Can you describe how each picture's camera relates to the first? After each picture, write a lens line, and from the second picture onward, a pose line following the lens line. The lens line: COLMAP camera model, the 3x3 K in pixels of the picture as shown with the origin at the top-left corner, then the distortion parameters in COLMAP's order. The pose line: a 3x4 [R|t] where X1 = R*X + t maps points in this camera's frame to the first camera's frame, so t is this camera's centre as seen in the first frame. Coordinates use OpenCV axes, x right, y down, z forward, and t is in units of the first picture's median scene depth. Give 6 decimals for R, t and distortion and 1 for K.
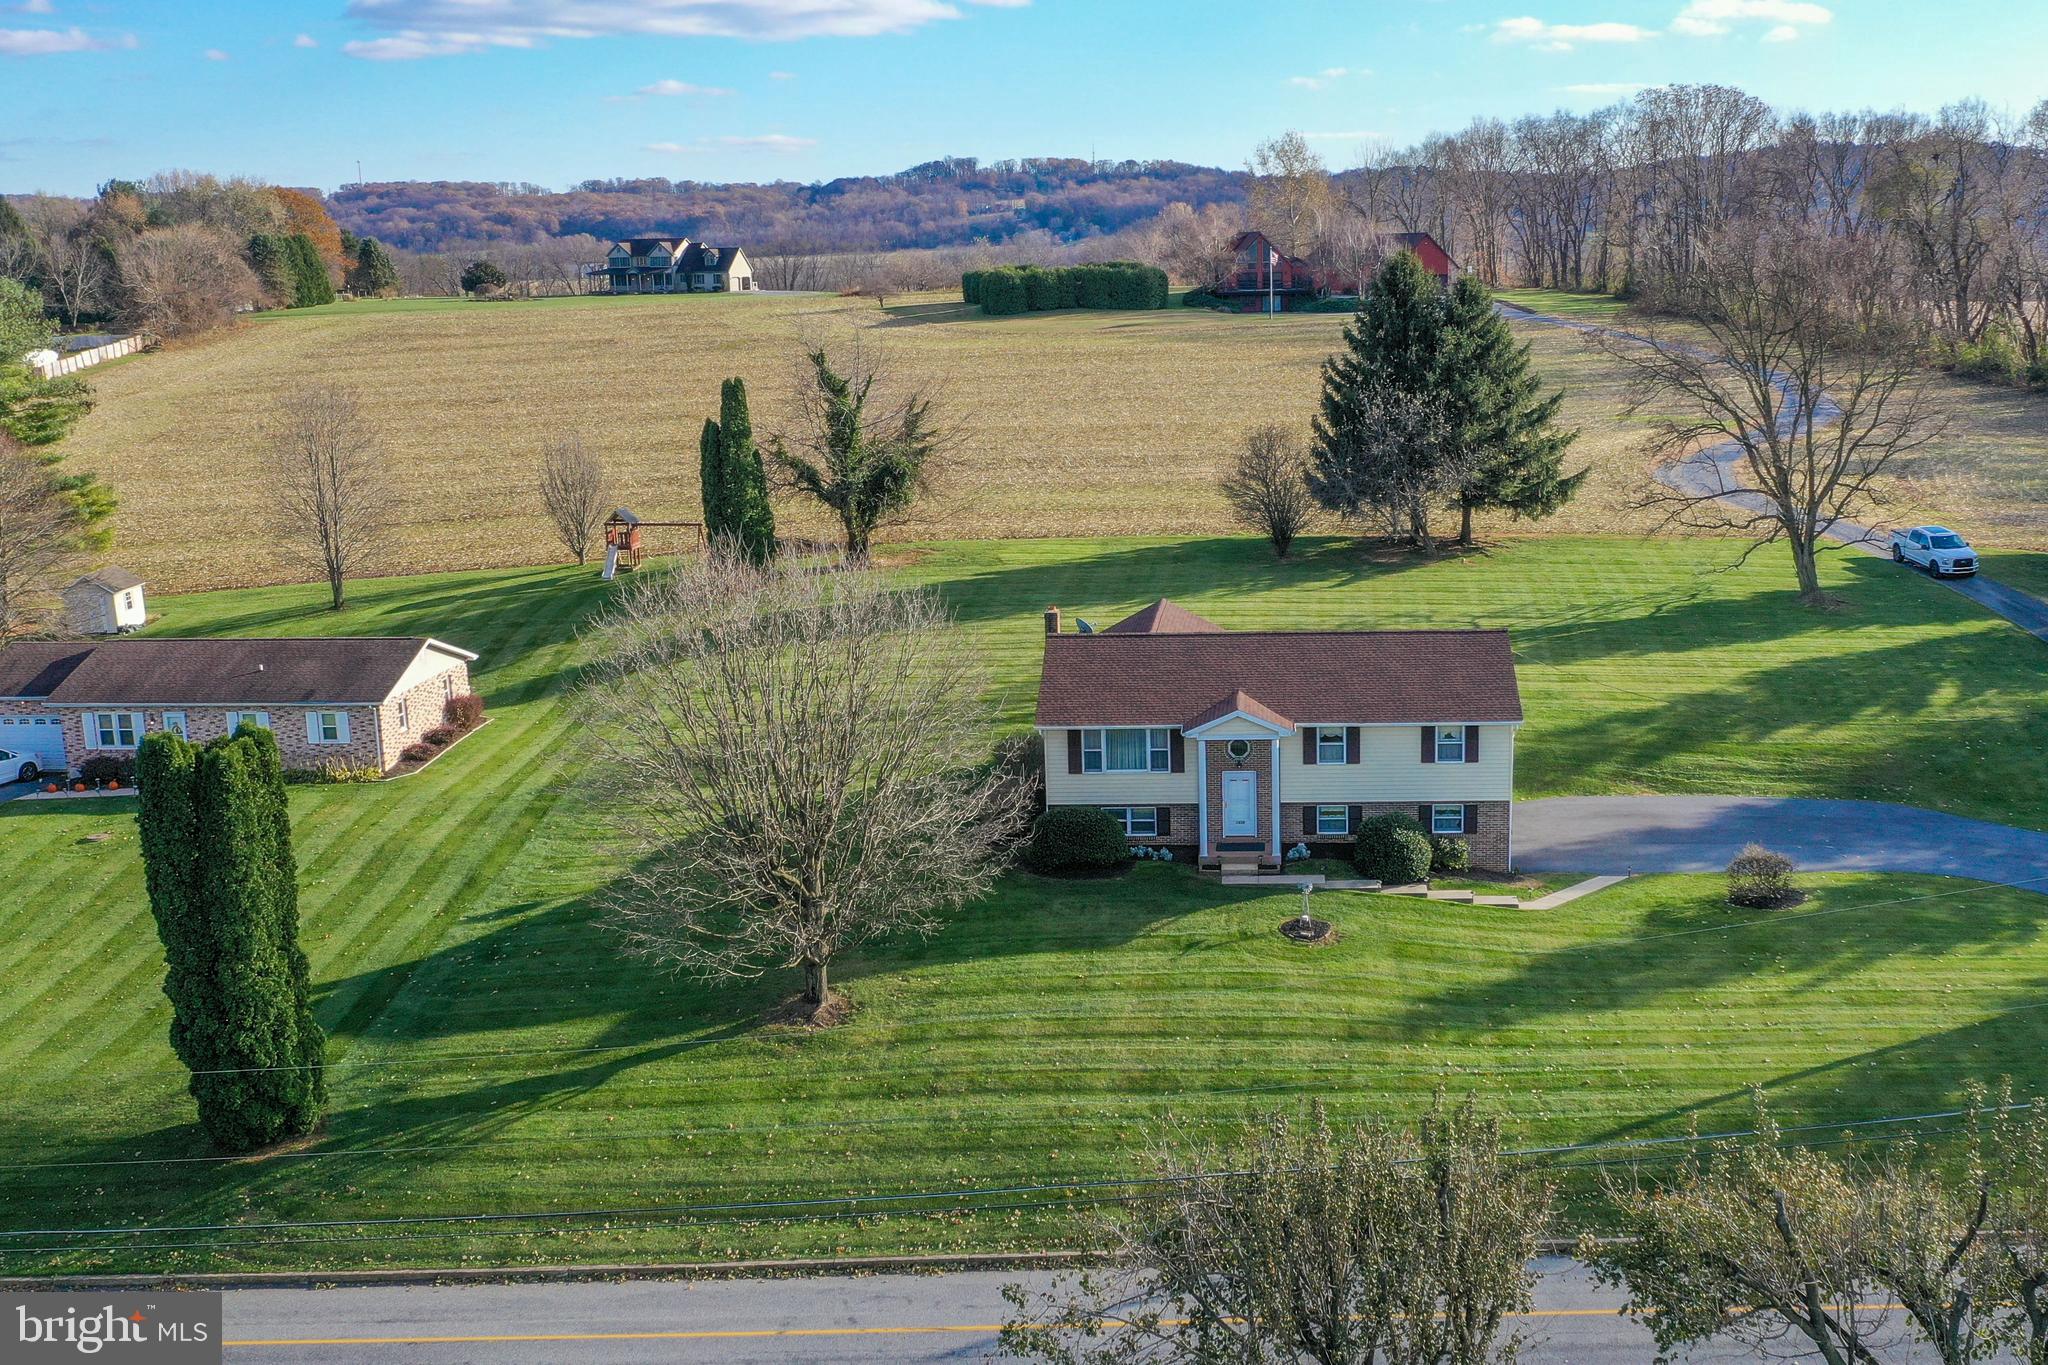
lens RADIAL K [[2404.2, 0, 1024.0], [0, 2404.2, 682.5], [0, 0, 1]] dist [-0.006558, 0.014941]
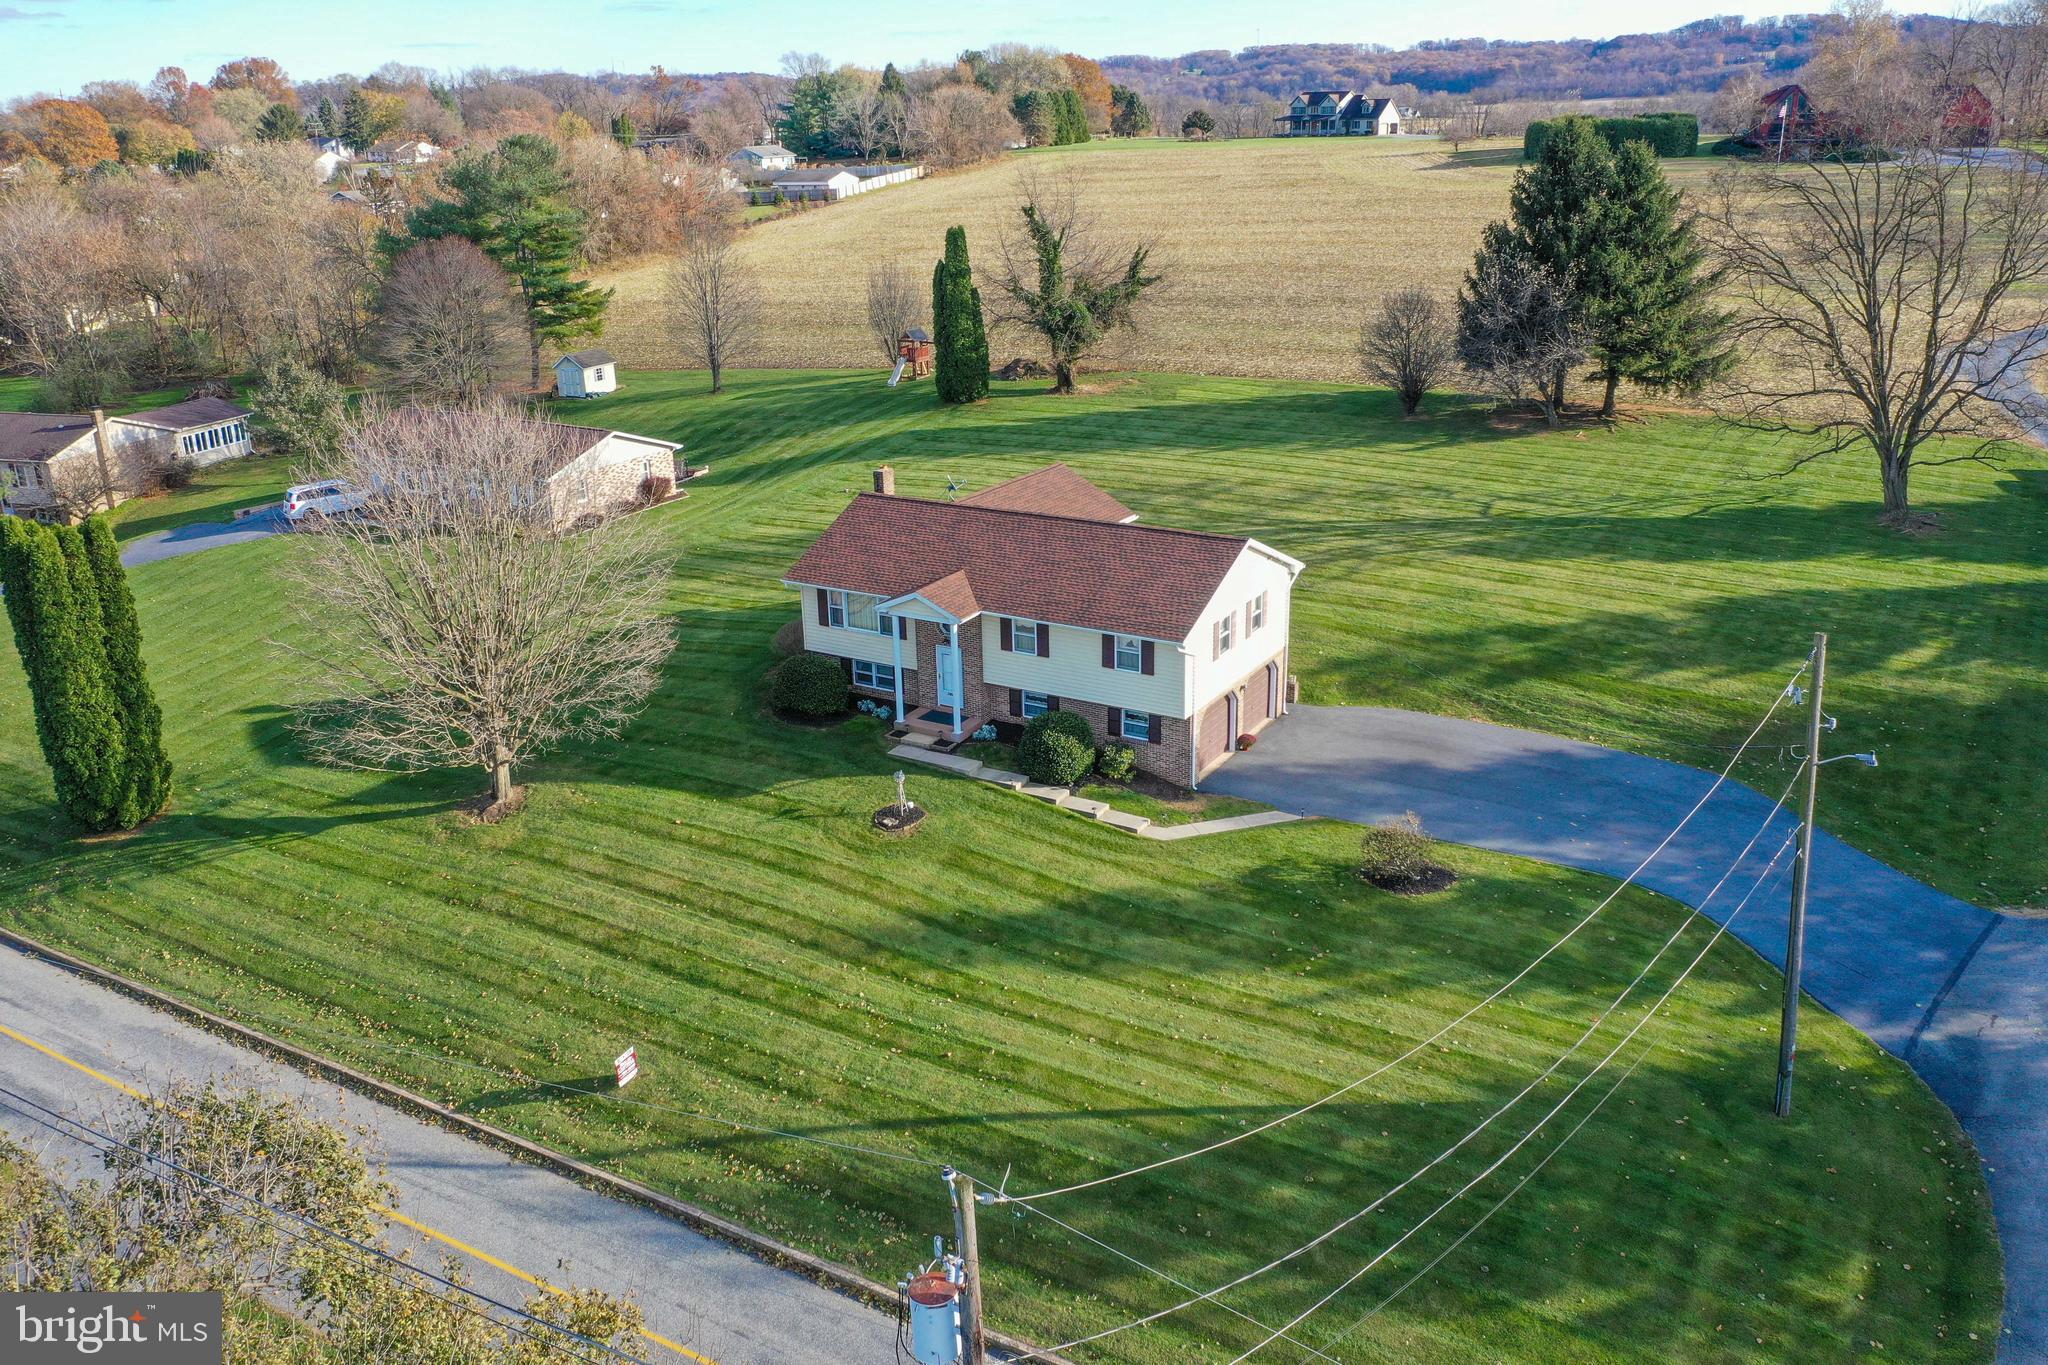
lens RADIAL K [[1609.8, 0, 1024.0], [0, 1609.8, 682.5], [0, 0, 1]] dist [-0.007879, 0.000934]
pose [[0.871153, 0.164022, -0.462805, 0.303315], [-0.080918, 0.977626, 0.194164, -0.059356], [0.484298, -0.131697, 0.864935, 0.275891]]
